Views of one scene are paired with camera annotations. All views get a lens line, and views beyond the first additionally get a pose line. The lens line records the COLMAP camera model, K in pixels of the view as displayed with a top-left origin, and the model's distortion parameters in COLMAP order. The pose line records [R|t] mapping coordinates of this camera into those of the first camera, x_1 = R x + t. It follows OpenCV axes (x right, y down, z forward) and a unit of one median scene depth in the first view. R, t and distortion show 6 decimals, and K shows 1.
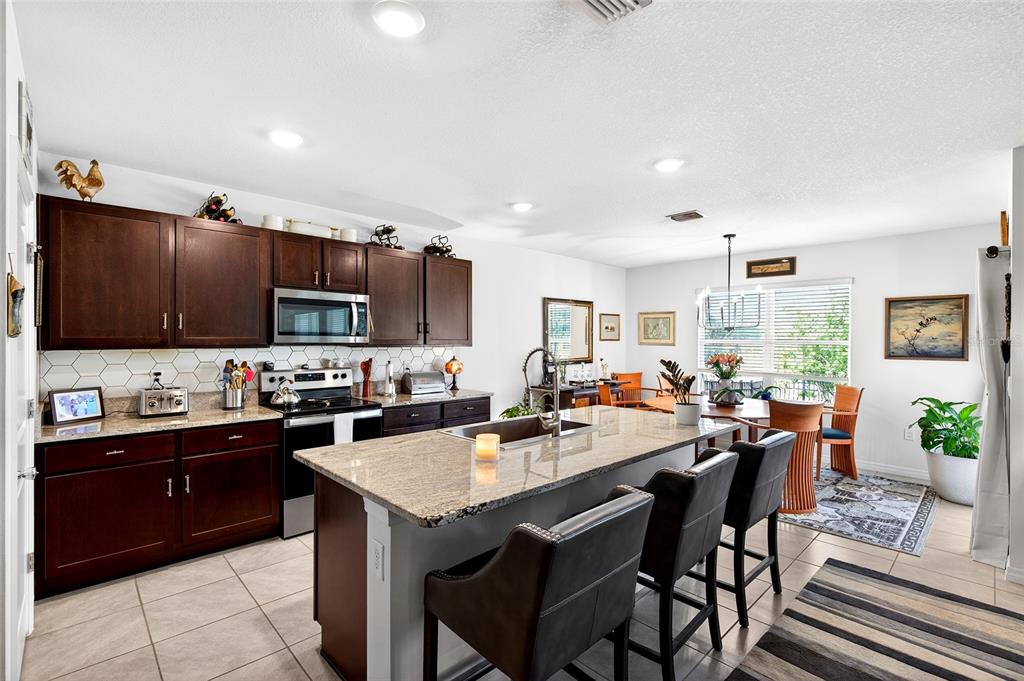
lens RADIAL K [[464.7, 0, 513.9], [0, 464.7, 341.0], [0, 0, 1]] dist [-0.002709, 0.001324]
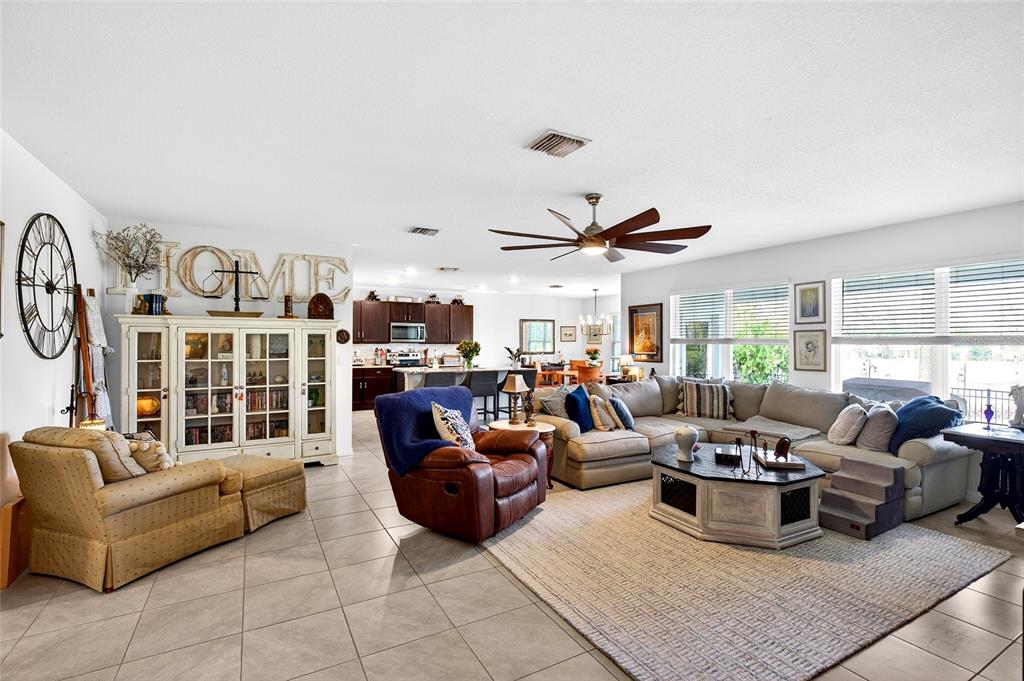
lens RADIAL K [[464.7, 0, 509.9], [0, 464.7, 340.1], [0, 0, 1]] dist [-0.002709, 0.001324]
pose [[0.967089, -0.002930, -0.254422, 0.813567], [0.000675, 0.999960, -0.008948, 0.016991], [0.254438, 0.008481, 0.967052, -1.394674]]
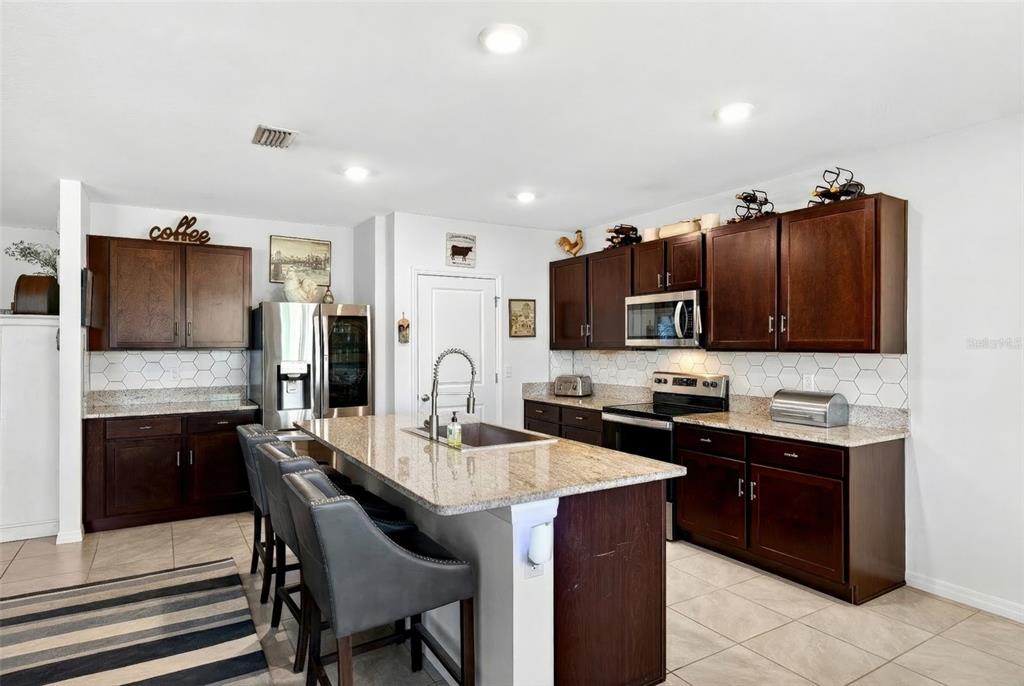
lens RADIAL K [[573.5, 0, 509.3], [0, 573.5, 343.7], [0, 0, 1]] dist [-0.005355, 0.001056]
pose [[-0.223598, -0.002229, -0.974679, 0.804134], [-0.001347, 0.999997, -0.001978, 0.001744], [0.974680, 0.000871, -0.223601, 0.922970]]
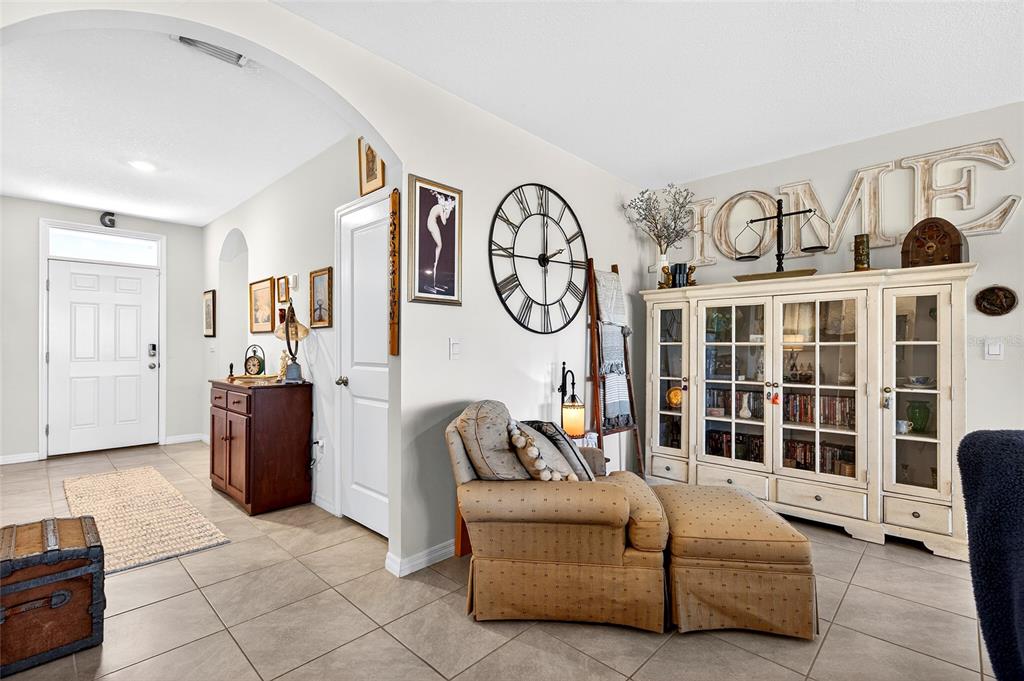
lens RADIAL K [[464.7, 0, 511.7], [0, 464.7, 345.9], [0, 0, 1]] dist [-0.002709, 0.001324]
pose [[0.042710, -0.004211, -0.999079, 0.611745], [-0.005856, 0.999973, -0.004465, 0.067770], [0.999070, 0.006042, 0.042684, -0.891880]]
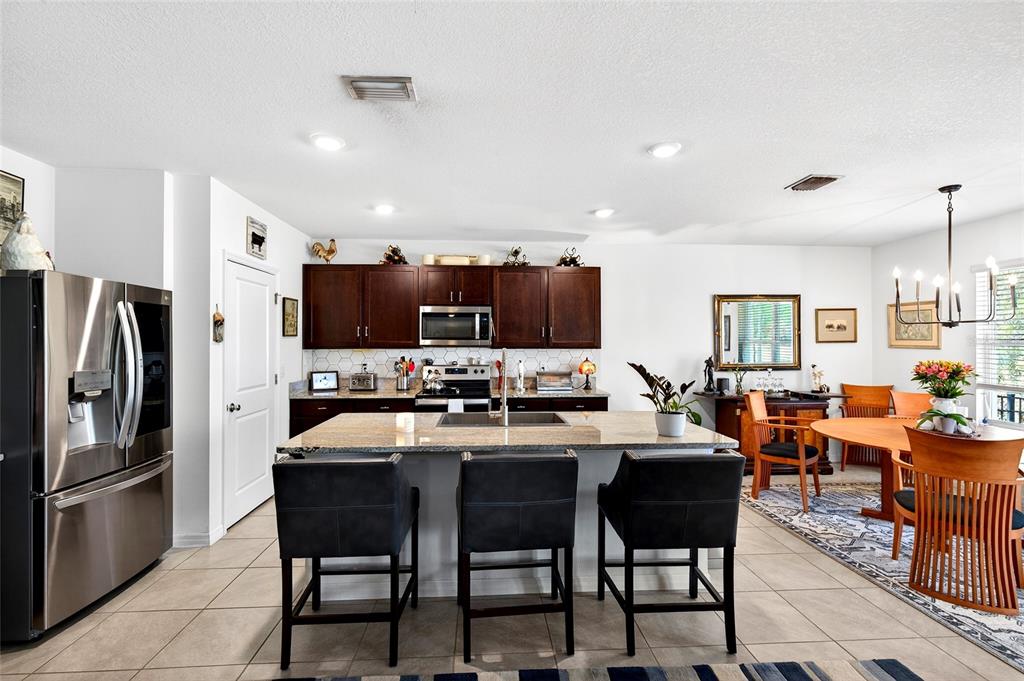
lens RADIAL K [[464.7, 0, 509.1], [0, 464.7, 338.5], [0, 0, 1]] dist [-0.002709, 0.001324]
pose [[0.763591, -0.010424, -0.645616, 0.538274], [0.002090, 0.999904, -0.013673, 0.003369], [0.645696, 0.009092, 0.763540, 0.086239]]
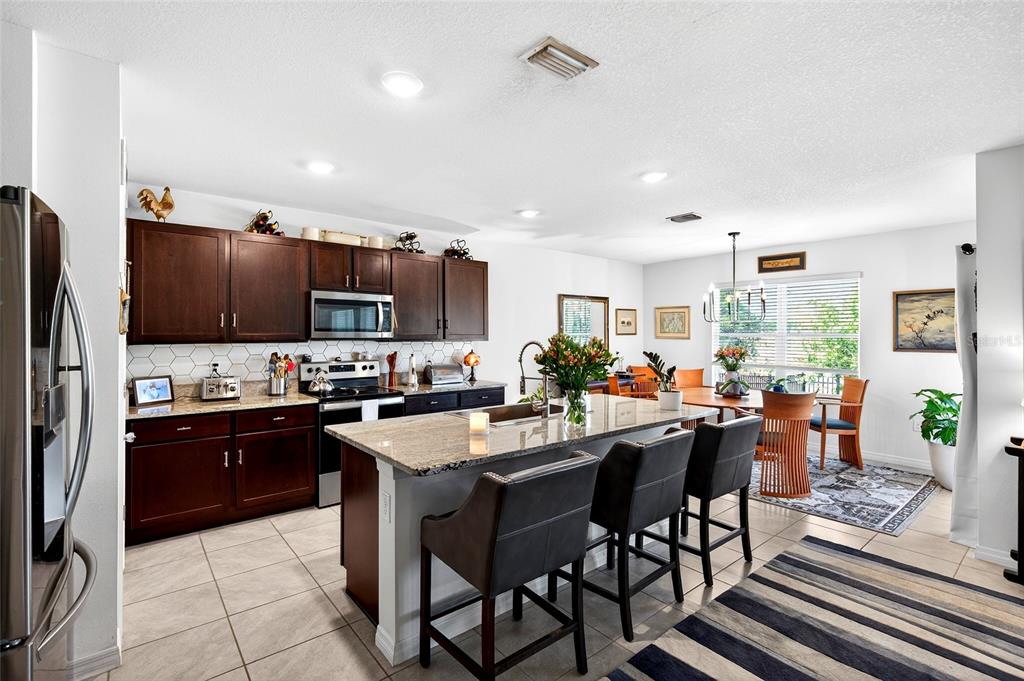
lens RADIAL K [[464.7, 0, 512.7], [0, 464.7, 332.3], [0, 0, 1]] dist [-0.002709, 0.001324]
pose [[0.997111, -0.005459, -0.075764, 0.062051], [0.004839, 0.999953, -0.008367, 0.001504], [0.075806, 0.007976, 0.997091, -0.099924]]
